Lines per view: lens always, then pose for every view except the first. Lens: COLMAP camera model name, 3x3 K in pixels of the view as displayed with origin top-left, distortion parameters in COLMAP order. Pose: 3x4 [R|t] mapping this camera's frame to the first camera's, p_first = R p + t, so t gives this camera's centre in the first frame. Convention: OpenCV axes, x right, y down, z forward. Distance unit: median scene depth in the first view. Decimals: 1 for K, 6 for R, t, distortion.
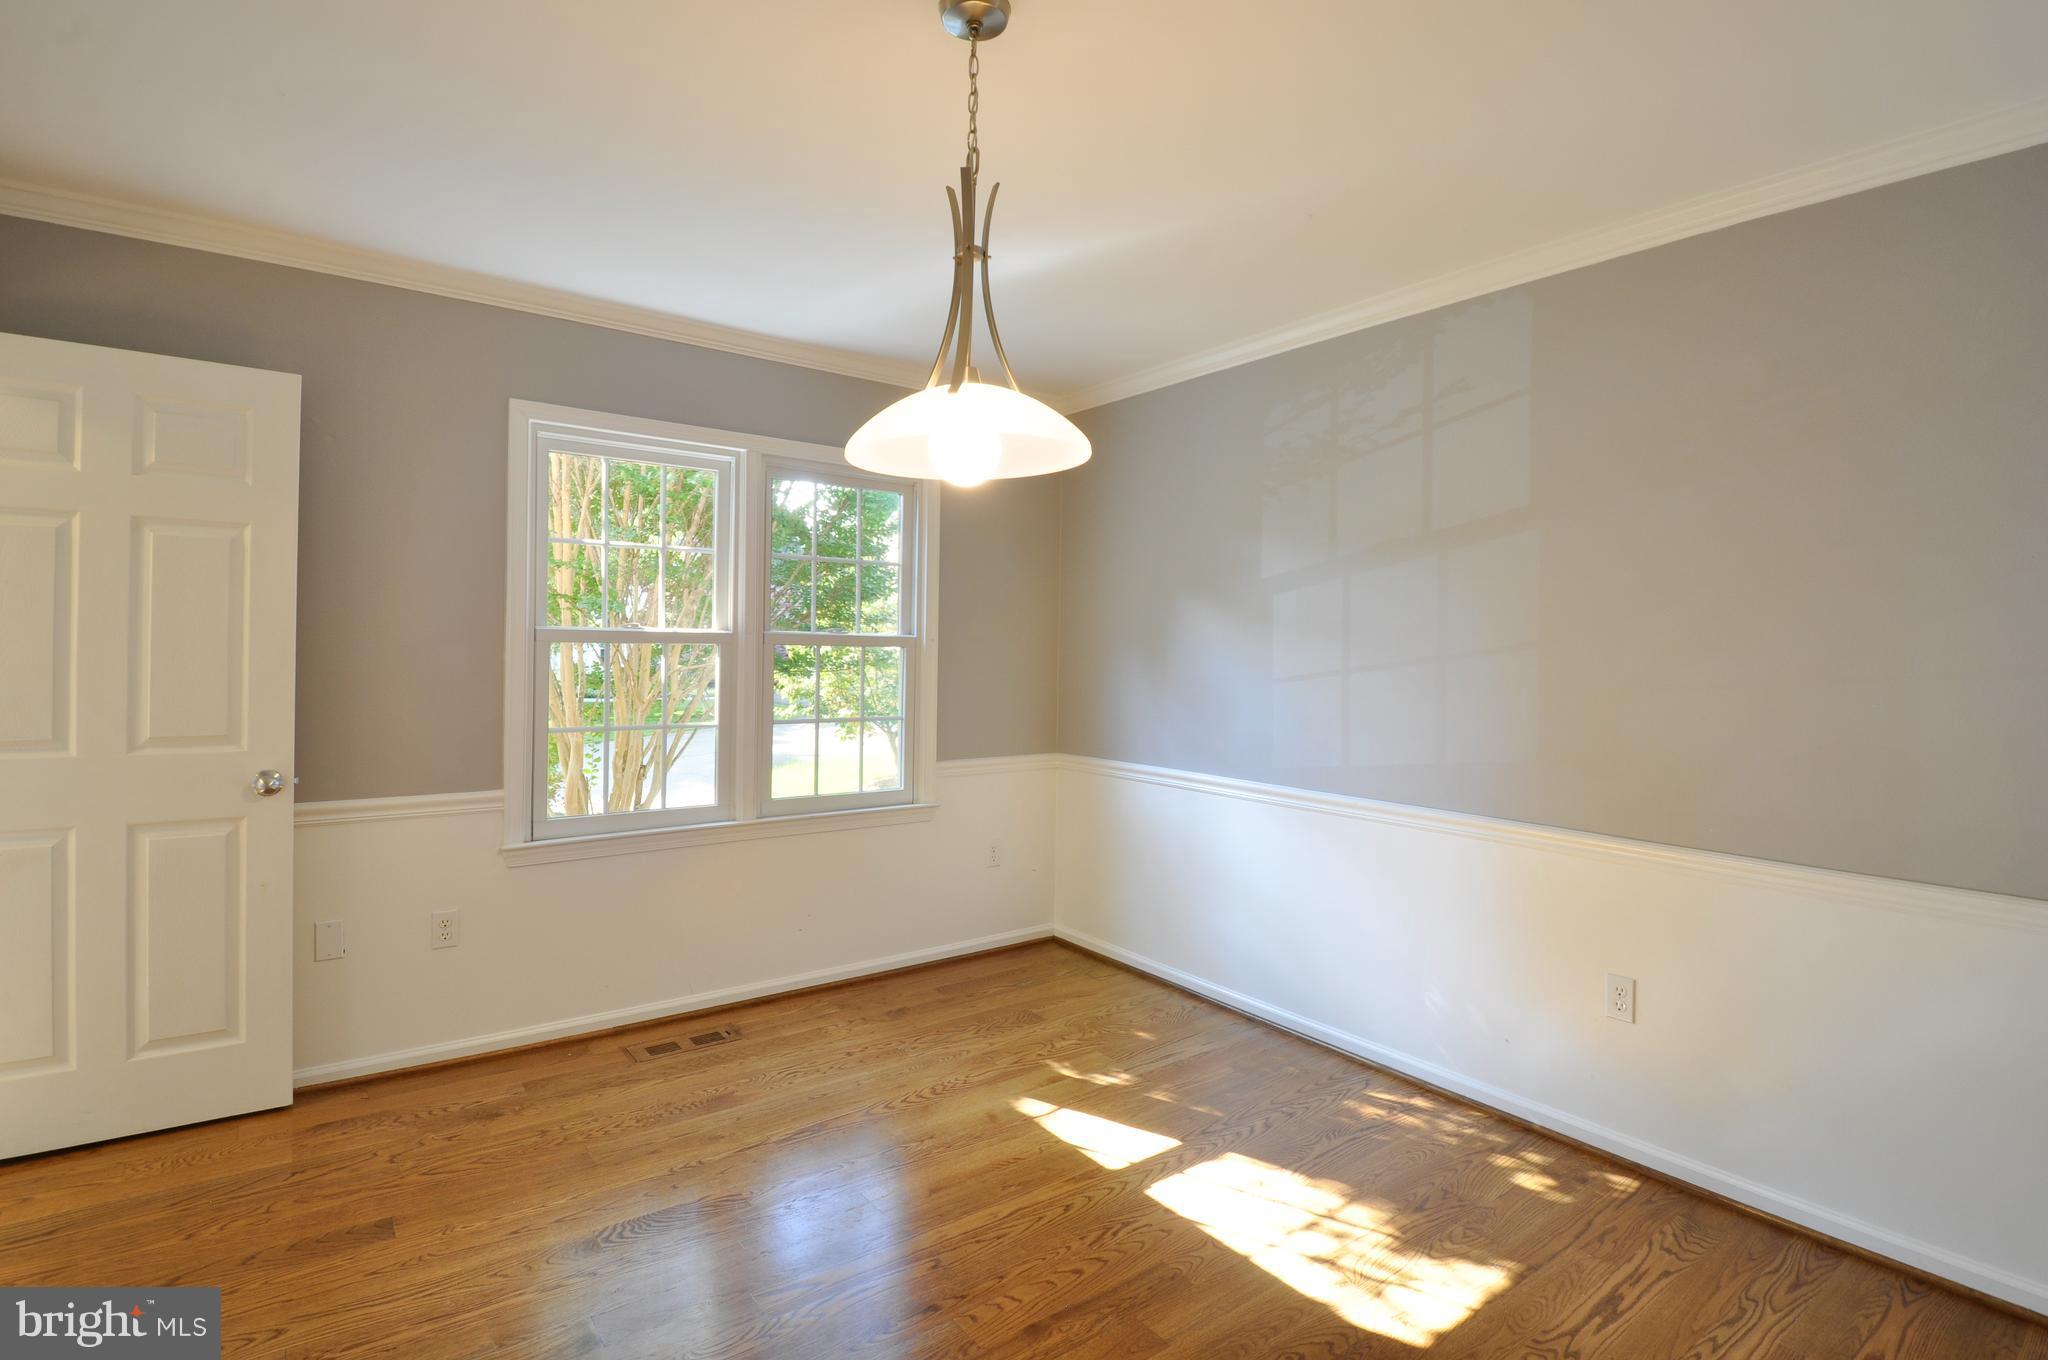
lens RADIAL K [[1012.8, 0, 1037.4], [0, 1012.8, 653.6], [0, 0, 1]] dist [0.032316, 0.000226]
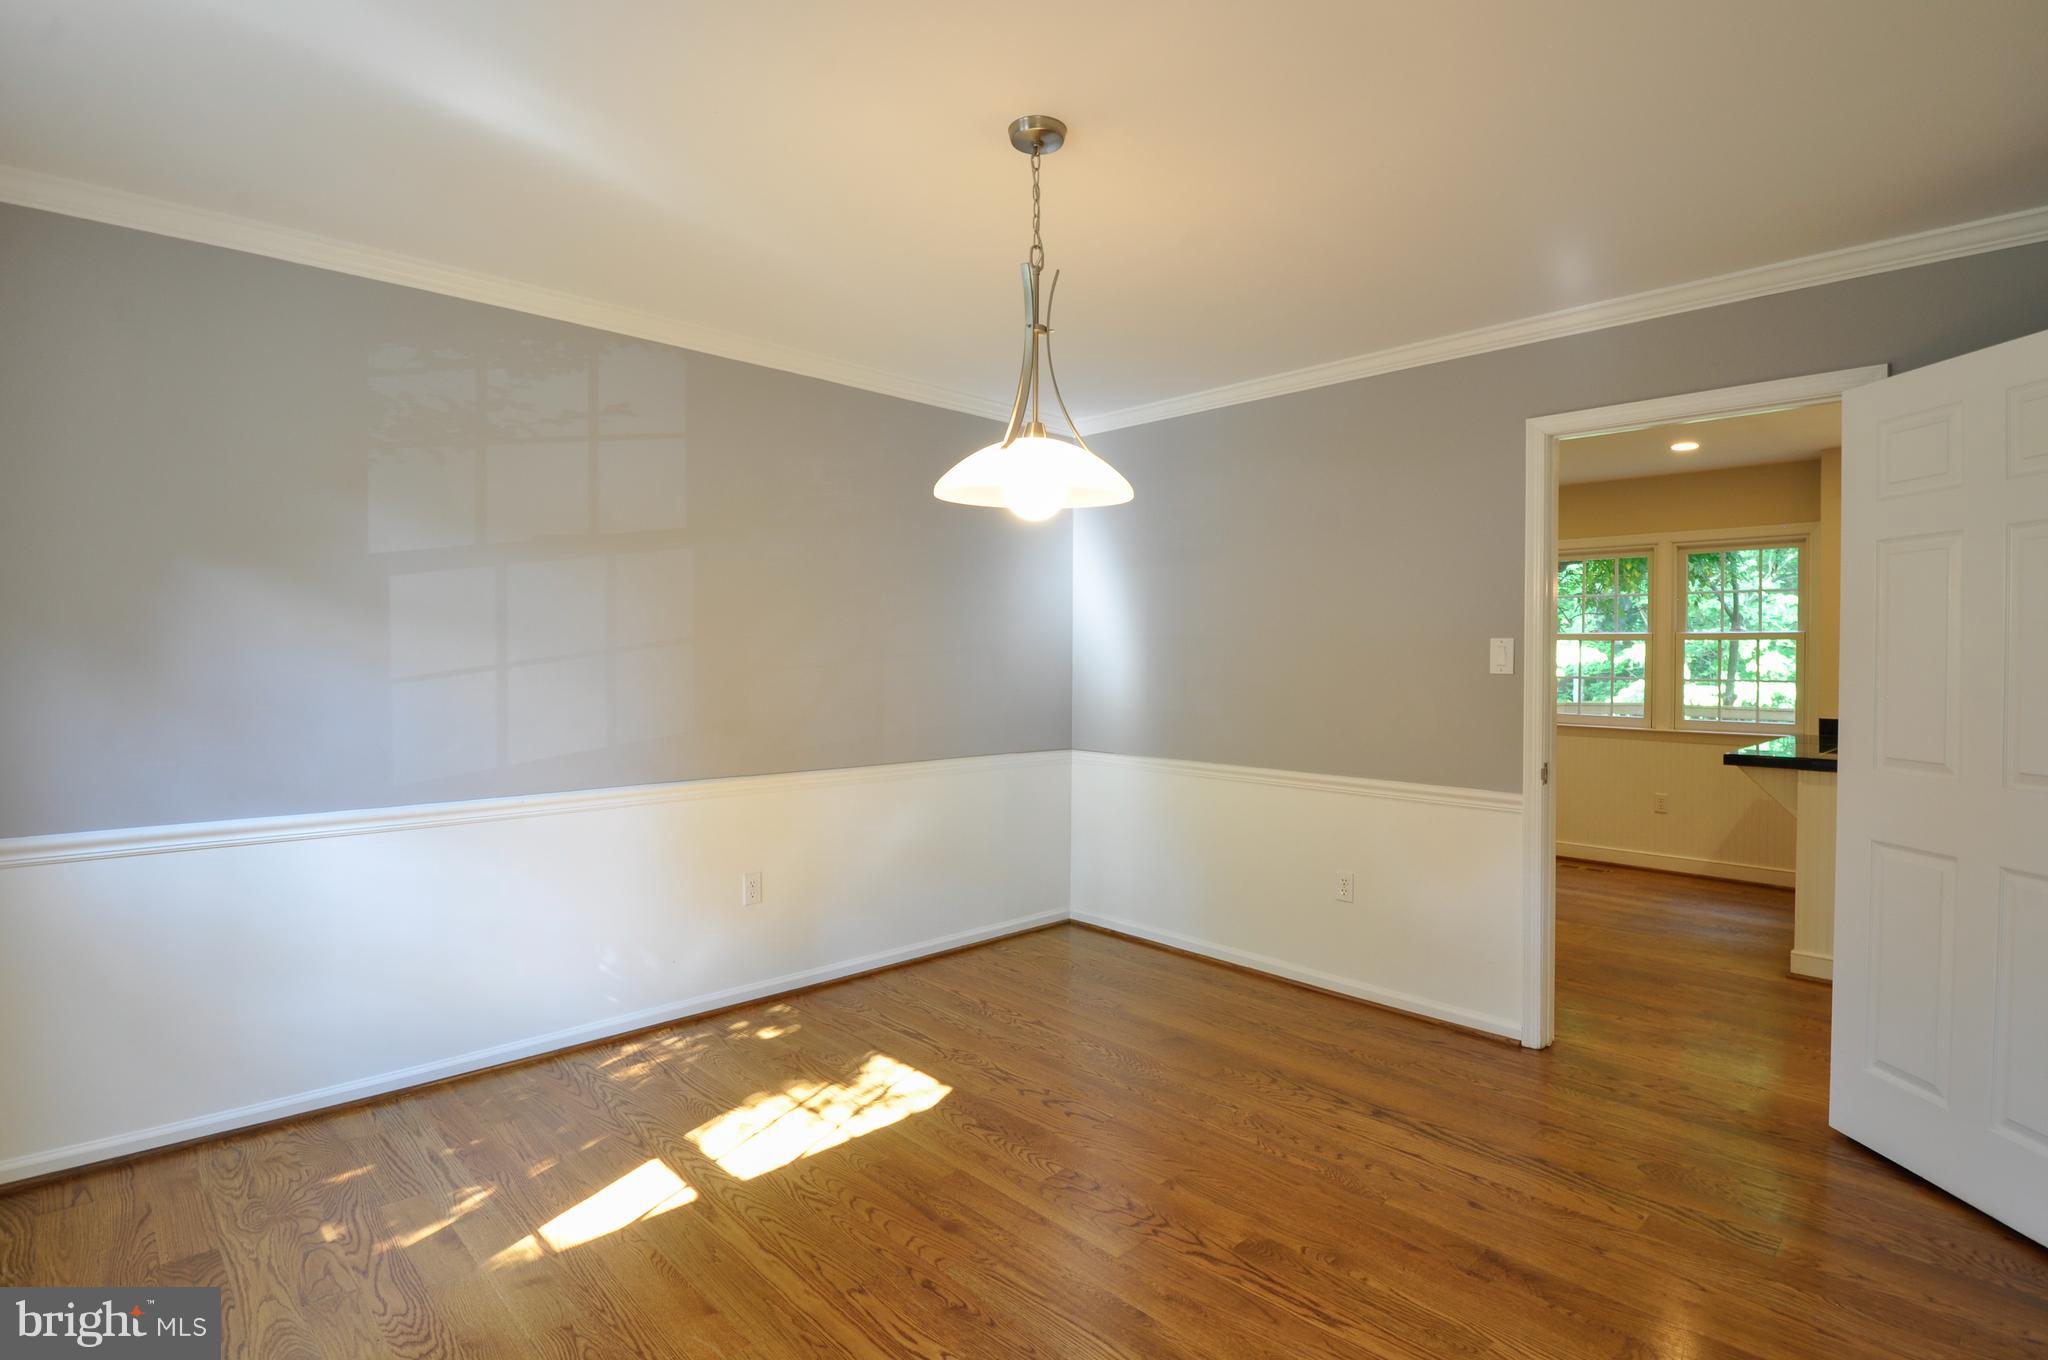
lens RADIAL K [[1012.8, 0, 1037.4], [0, 1012.8, 653.6], [0, 0, 1]] dist [0.032316, 0.000226]
pose [[-0.101960, -0.016632, 0.994649, -0.863325], [-0.006226, 0.999851, 0.016081, -0.015857], [-0.994769, -0.004553, -0.102049, 0.753717]]
